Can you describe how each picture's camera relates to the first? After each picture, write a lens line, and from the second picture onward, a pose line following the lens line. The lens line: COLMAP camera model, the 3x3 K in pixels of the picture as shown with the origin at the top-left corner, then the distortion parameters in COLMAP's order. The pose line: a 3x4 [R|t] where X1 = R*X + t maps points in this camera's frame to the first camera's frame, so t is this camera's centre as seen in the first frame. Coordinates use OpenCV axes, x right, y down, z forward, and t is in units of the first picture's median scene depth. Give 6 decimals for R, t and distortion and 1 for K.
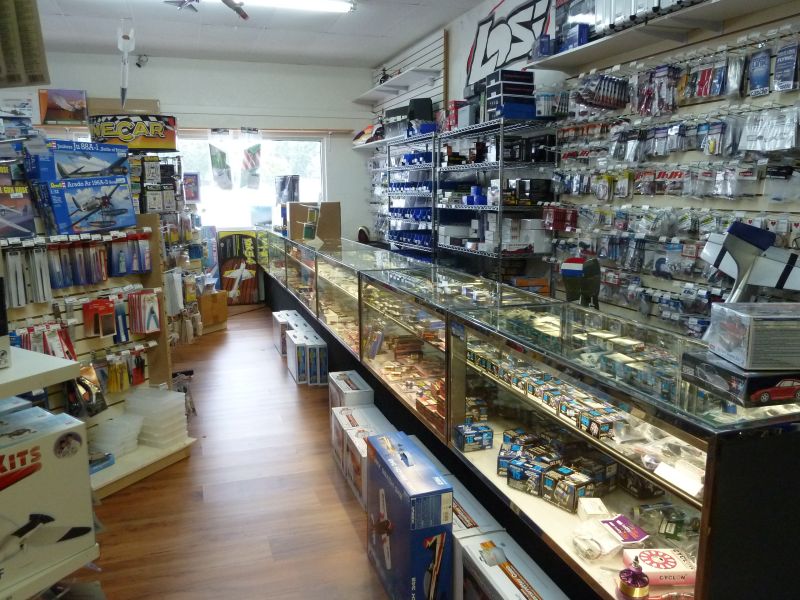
lens RADIAL K [[630.8, 0, 400.0], [0, 630.8, 300.0], [0, 0, 1]] dist [-0.024620, -0.007610]
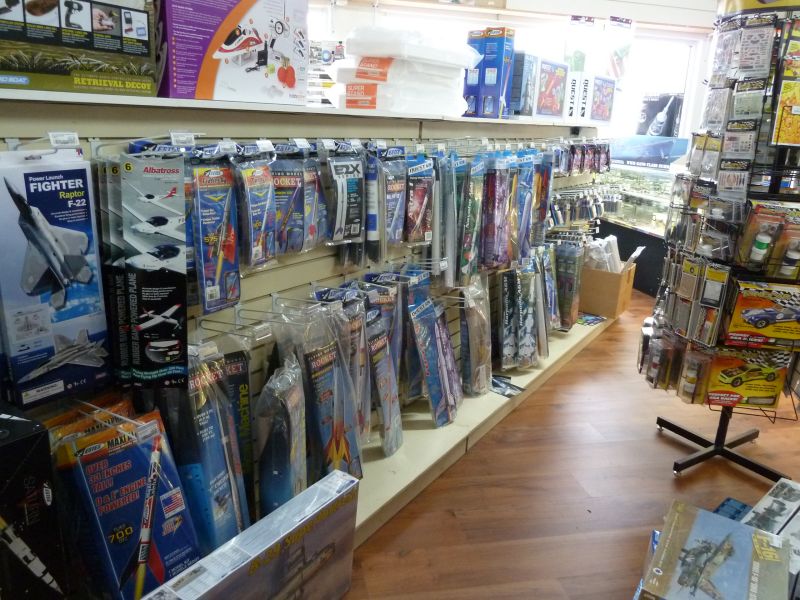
lens RADIAL K [[630.8, 0, 400.0], [0, 630.8, 300.0], [0, 0, 1]] dist [-0.024620, -0.007610]
pose [[0.990746, 0.089357, -0.102166, -0.865662], [-0.077465, 0.990344, 0.114972, -0.064853], [0.111453, -0.105994, 0.988101, 0.598088]]
